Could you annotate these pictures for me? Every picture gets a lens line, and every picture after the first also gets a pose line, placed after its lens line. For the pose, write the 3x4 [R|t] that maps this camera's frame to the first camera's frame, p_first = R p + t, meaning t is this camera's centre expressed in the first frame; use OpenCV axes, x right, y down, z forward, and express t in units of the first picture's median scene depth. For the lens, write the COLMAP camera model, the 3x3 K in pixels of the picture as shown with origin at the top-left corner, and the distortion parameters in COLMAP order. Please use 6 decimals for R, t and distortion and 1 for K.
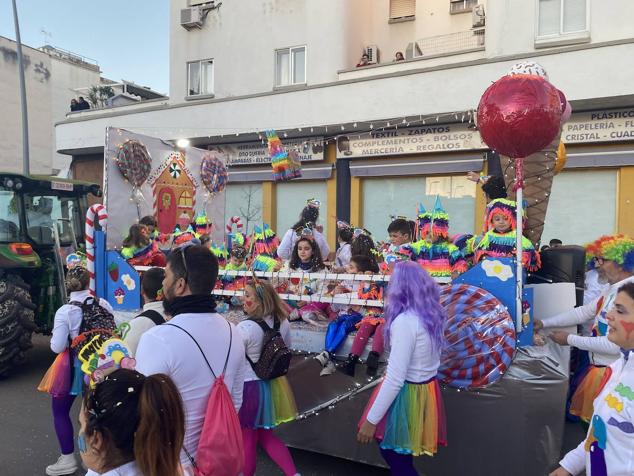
lens RADIAL K [[486.0, 0, 309.9], [0, 486.0, 237.8], [0, 0, 1]] dist [0.029182, -0.031982]
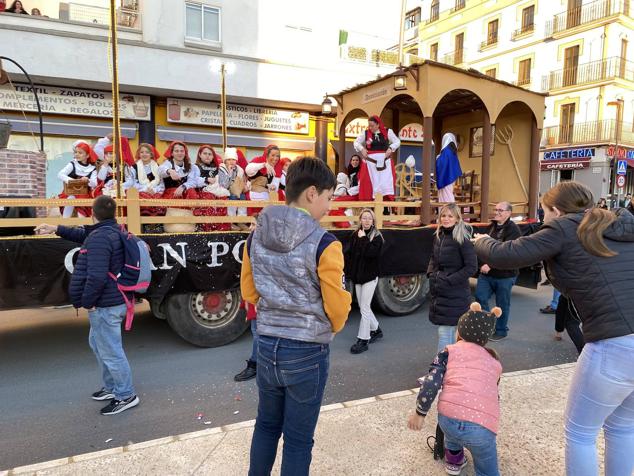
lens RADIAL K [[492.5, 0, 323.0], [0, 492.5, 243.4], [0, 0, 1]] dist [0.028041, -0.020596]
pose [[0.621252, -0.070800, 0.780406, -0.262264], [0.008637, 0.996468, 0.083527, 0.013640], [-0.783563, -0.045151, 0.619669, -0.070460]]
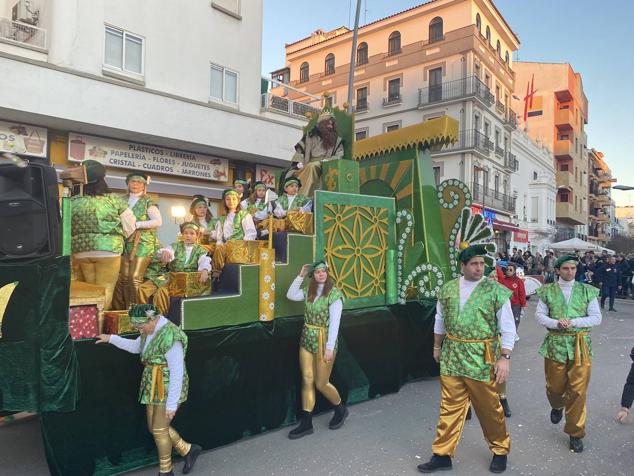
lens RADIAL K [[486.0, 0, 314.2], [0, 486.0, 242.5], [0, 0, 1]] dist [0.029182, -0.031982]
pose [[0.339553, 0.012835, 0.940499, -0.286253], [0.004979, 0.999868, -0.015442, 0.000381], [-0.940574, 0.009926, 0.339444, 0.152700]]
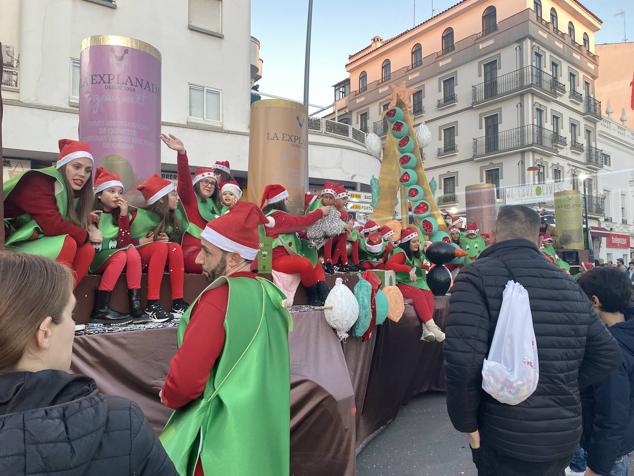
lens RADIAL K [[486.0, 0, 317.5], [0, 486.0, 241.4], [0, 0, 1]] dist [0.029182, -0.031982]
pose [[0.548455, 0.023032, 0.835863, -0.121835], [0.028515, 0.998524, -0.046225, -0.003459], [-0.835694, 0.049187, 0.546988, -0.062051]]
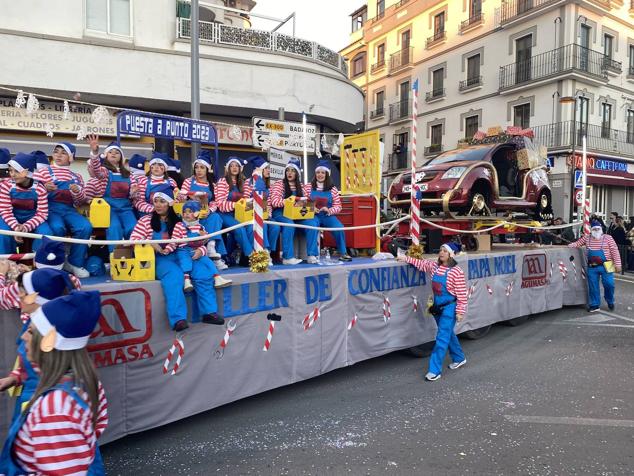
lens RADIAL K [[486.0, 0, 311.2], [0, 486.0, 237.1], [0, 0, 1]] dist [0.029182, -0.031982]
pose [[0.643901, -0.040906, 0.764015, 0.170825], [0.016944, 0.999087, 0.039212, -0.002650], [-0.764921, -0.012303, 0.644006, -0.095788]]
